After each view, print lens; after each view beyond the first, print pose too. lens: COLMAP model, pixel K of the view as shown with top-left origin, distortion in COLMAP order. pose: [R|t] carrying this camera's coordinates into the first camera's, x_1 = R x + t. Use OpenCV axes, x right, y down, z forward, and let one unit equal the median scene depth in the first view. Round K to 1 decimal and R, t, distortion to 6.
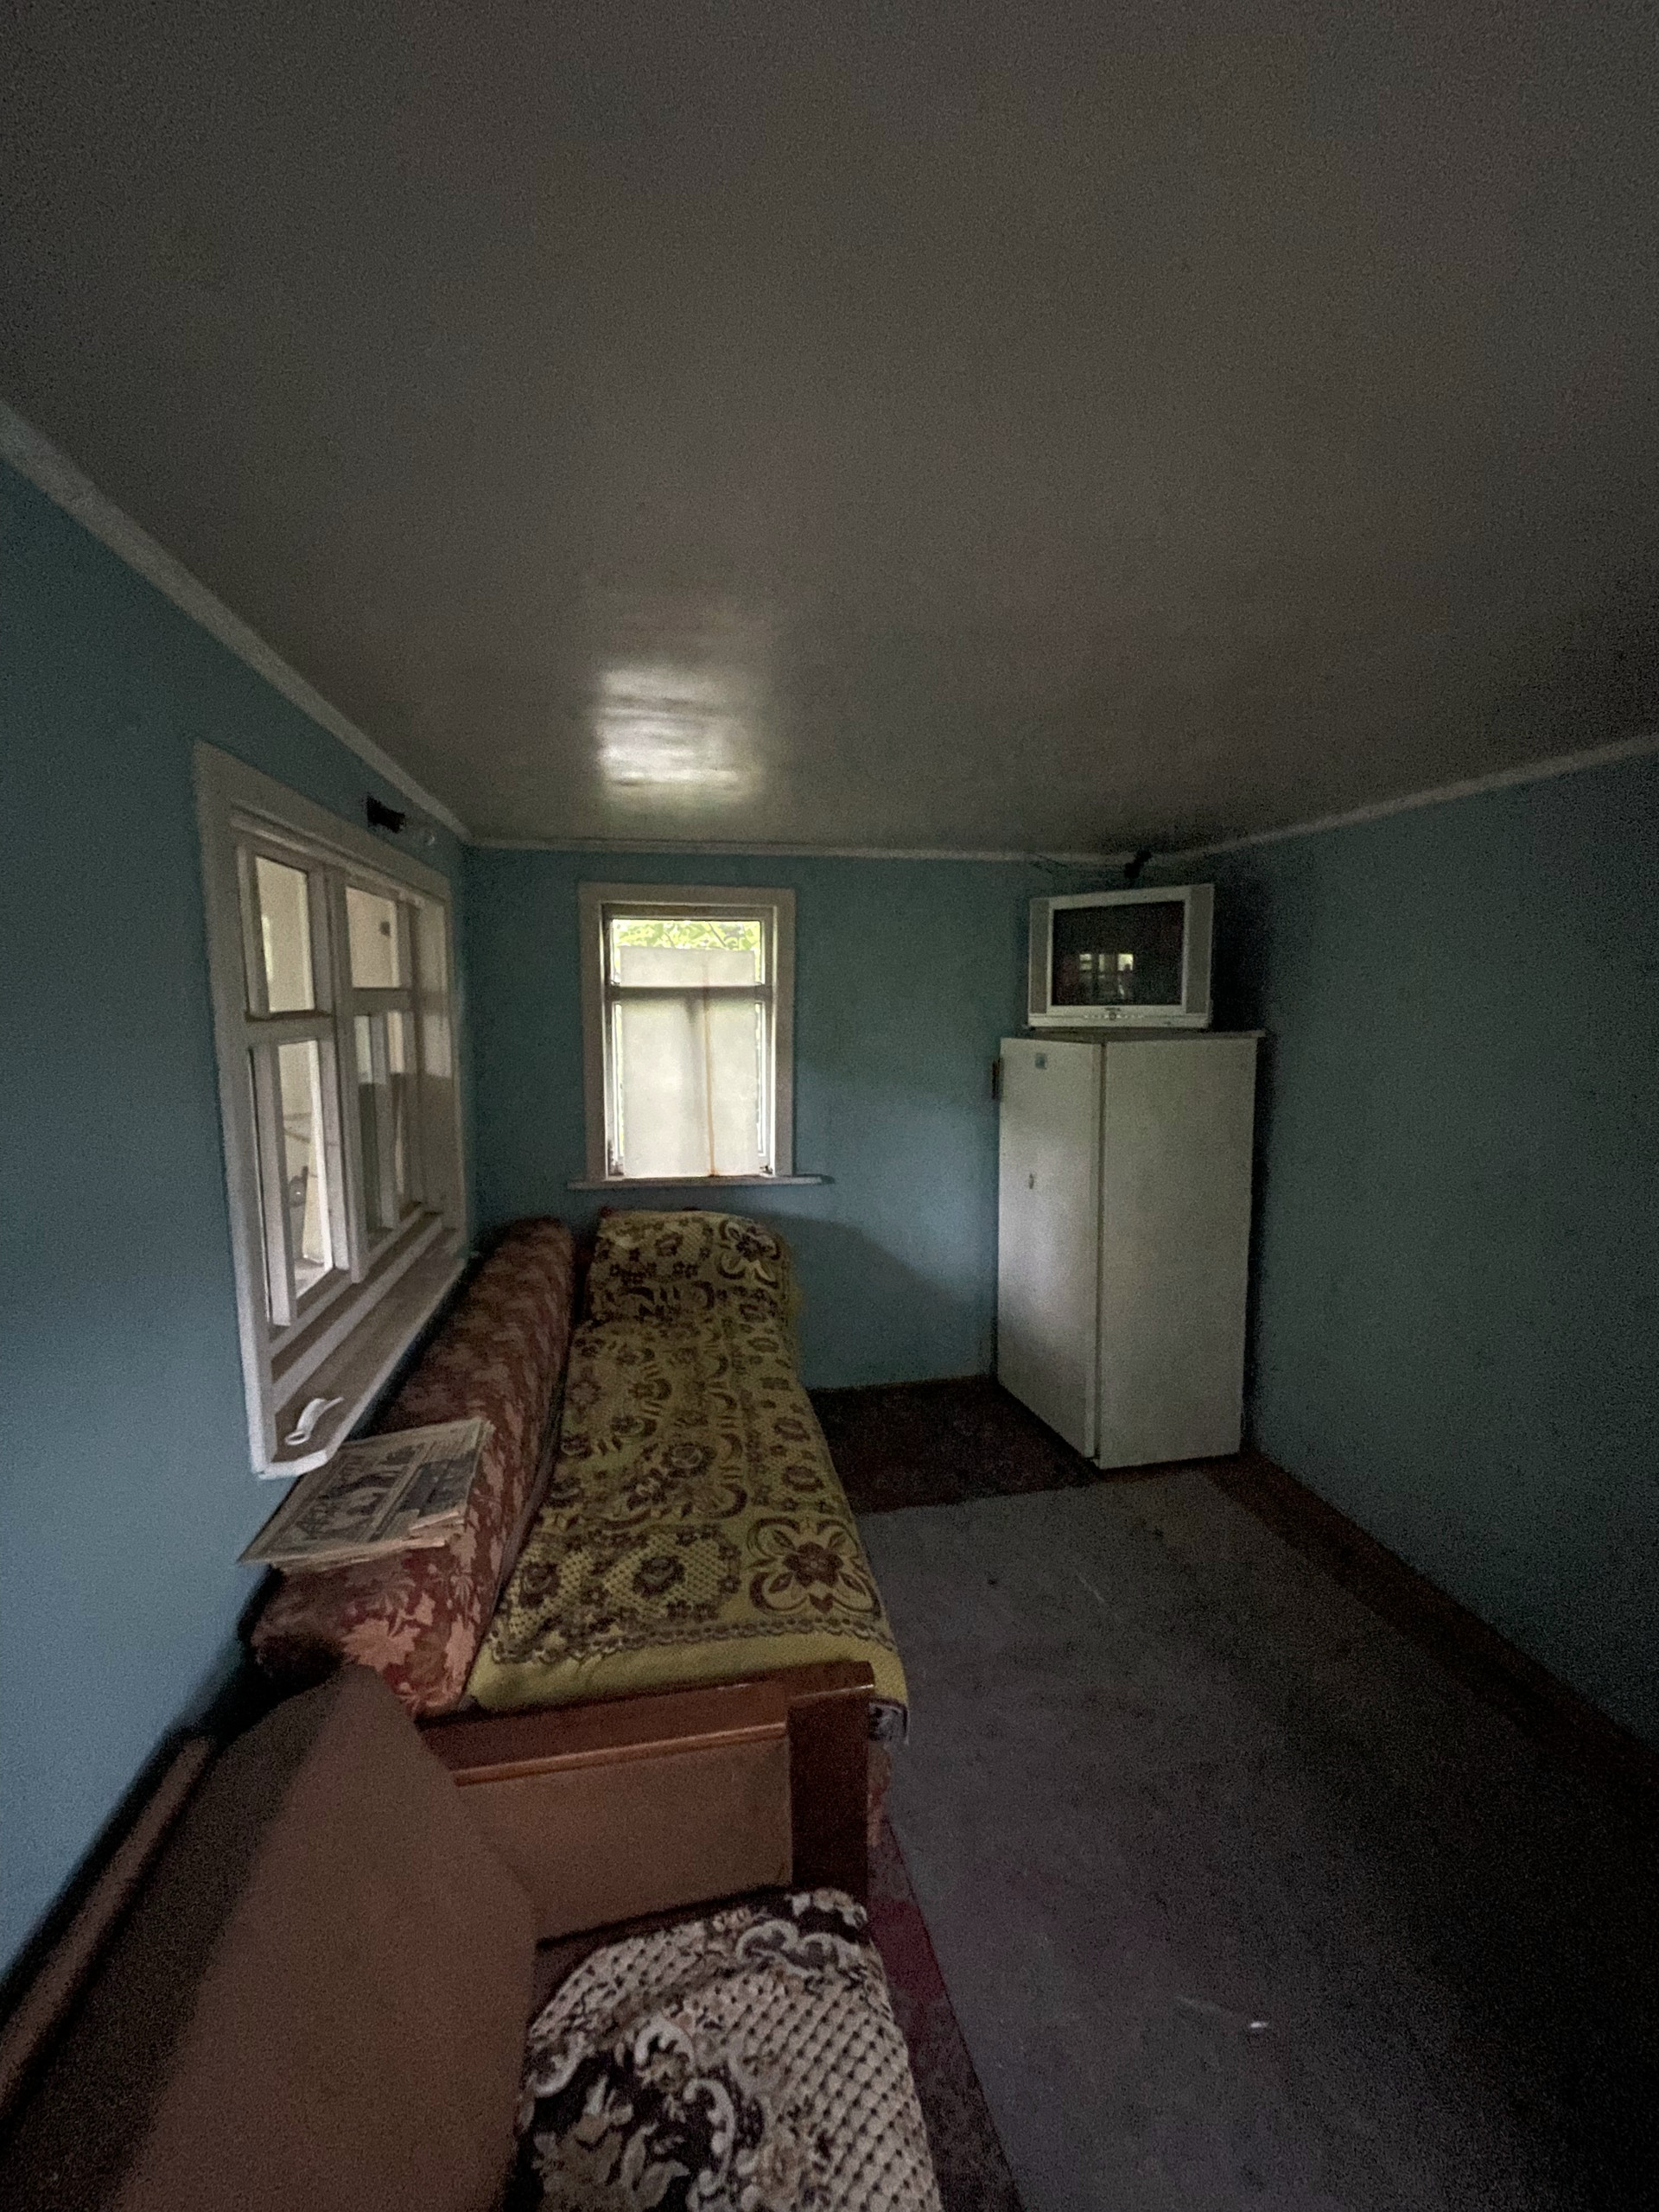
lens RADIAL K [[894.8, 0, 829.5], [0, 894.8, 1106.0], [0, 0, 1]] dist [-0.000071, 0.005757]
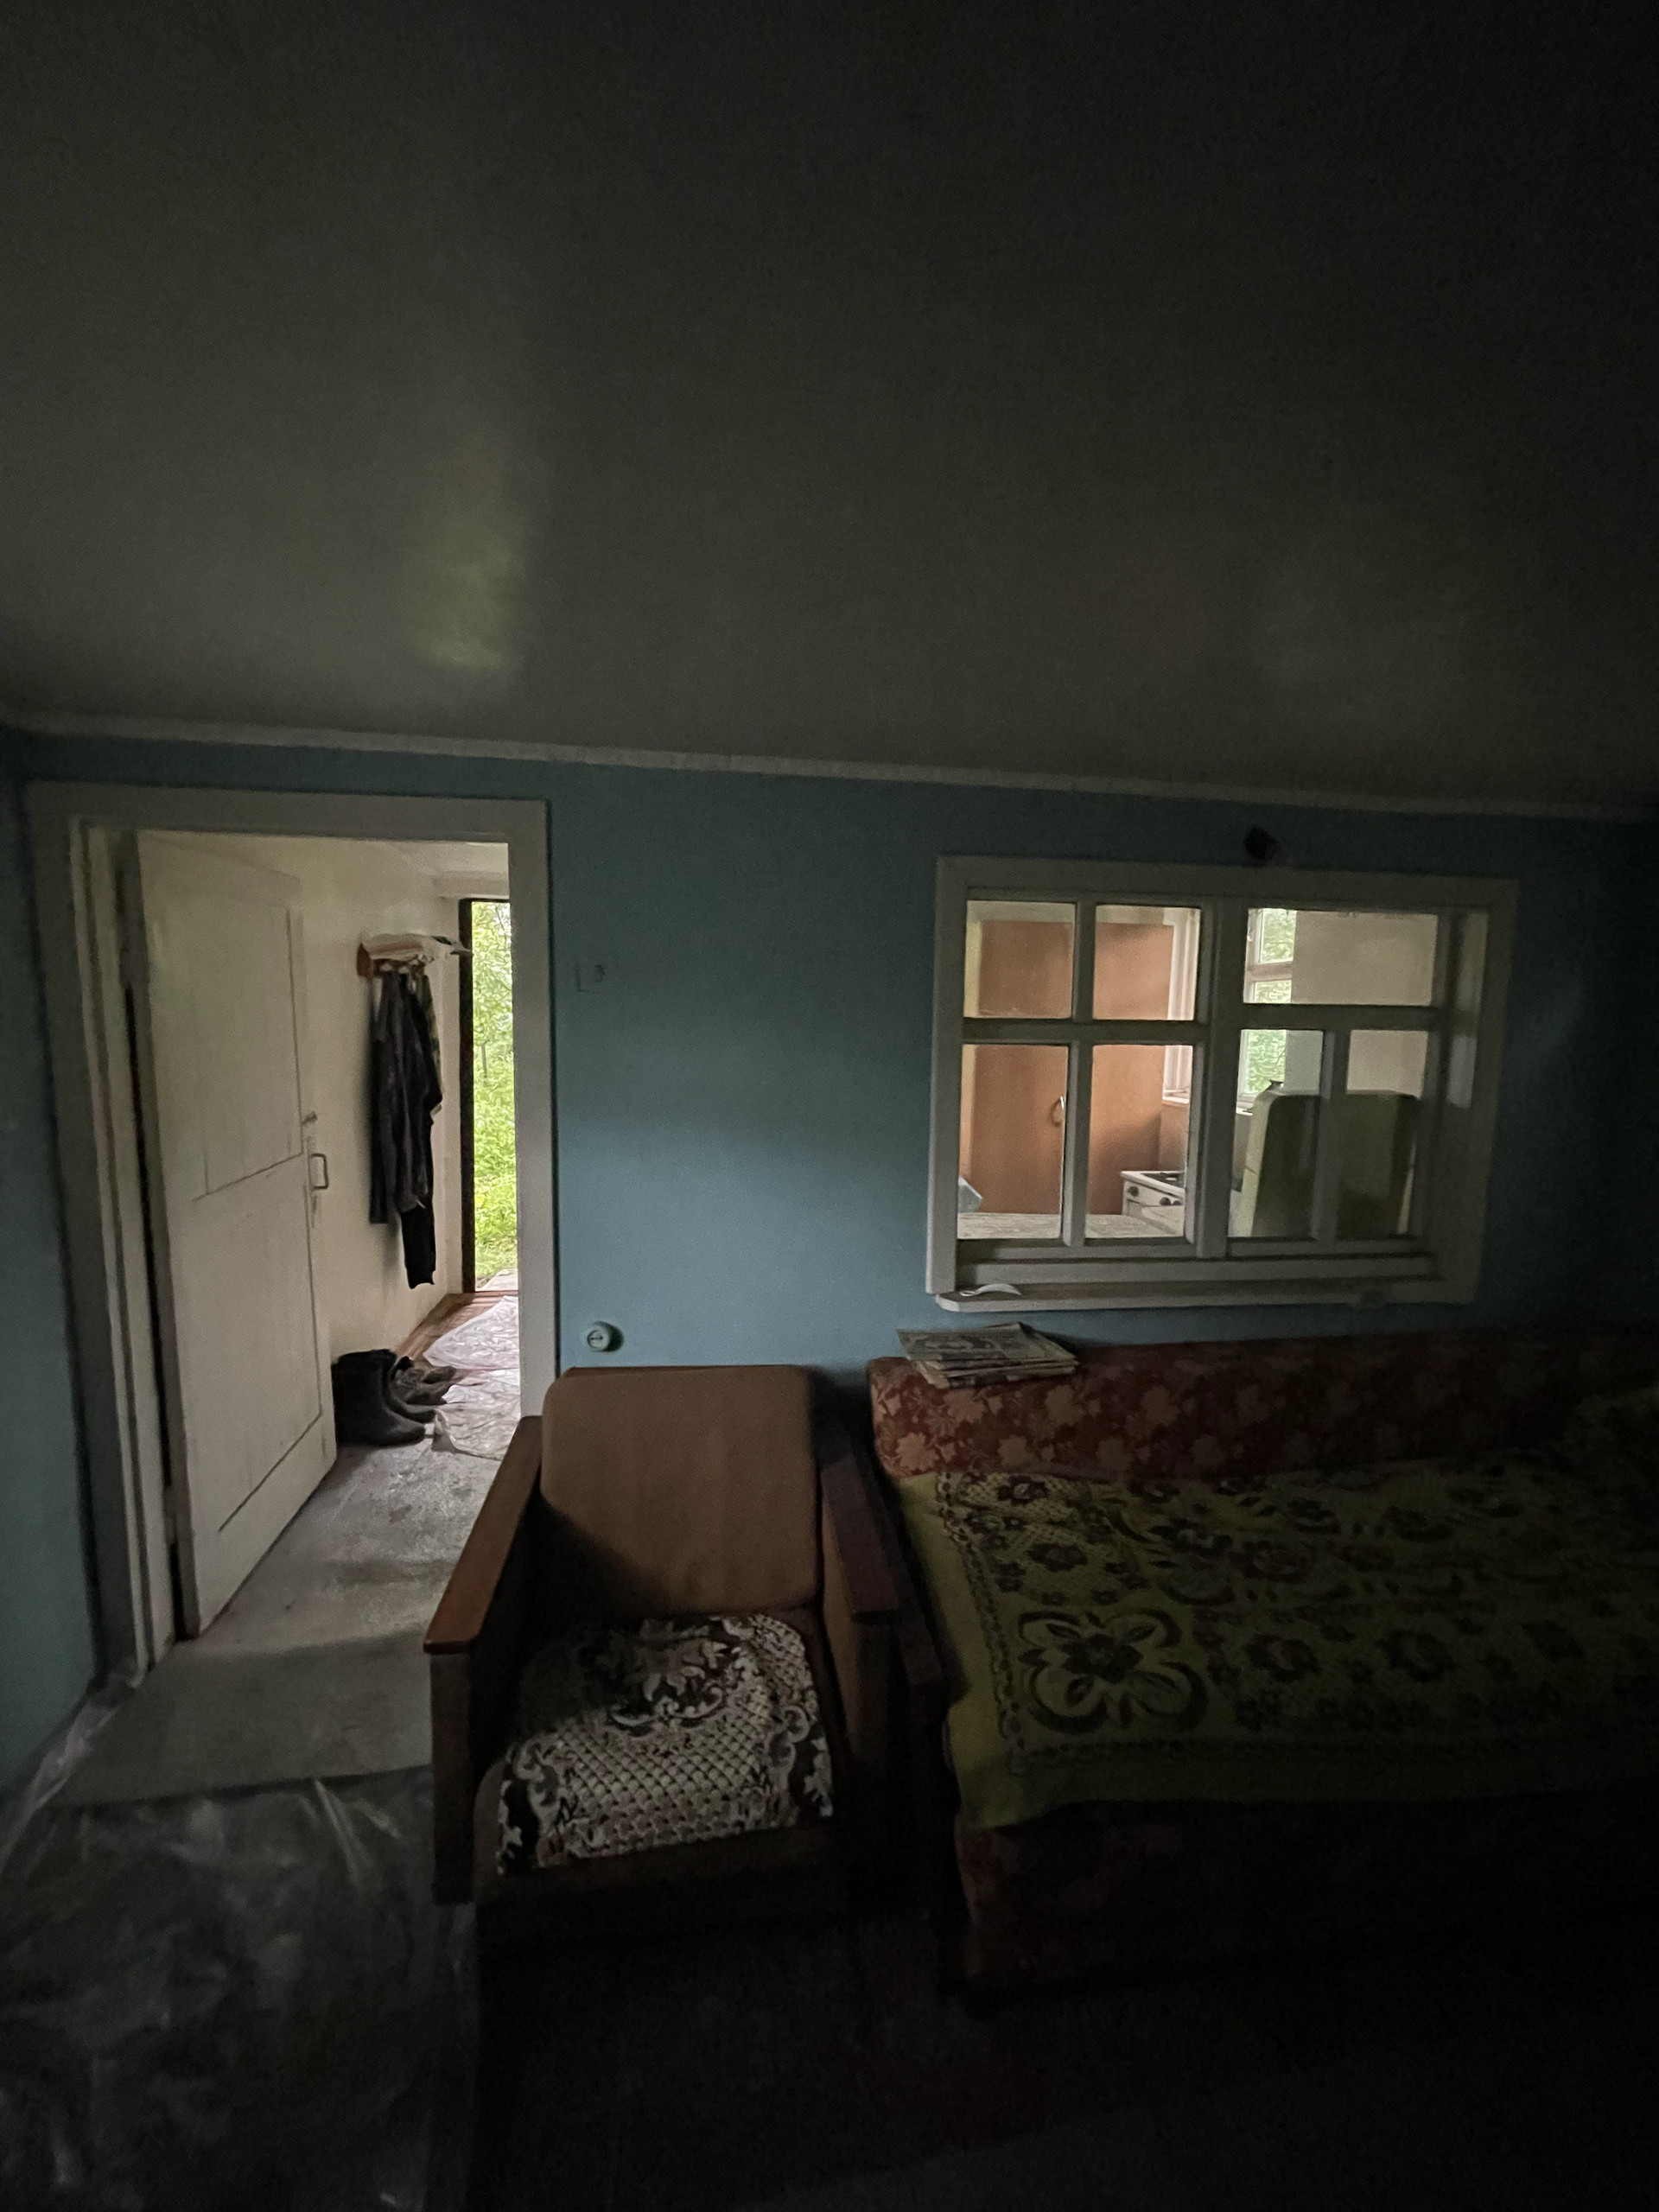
lens RADIAL K [[894.8, 0, 829.5], [0, 894.8, 1106.0], [0, 0, 1]] dist [-0.000071, 0.005757]
pose [[-0.033360, 0.122629, -0.991892, 0.804294], [-0.148461, 0.980826, 0.126254, -0.090923], [0.988355, 0.151469, -0.014515, 0.673062]]
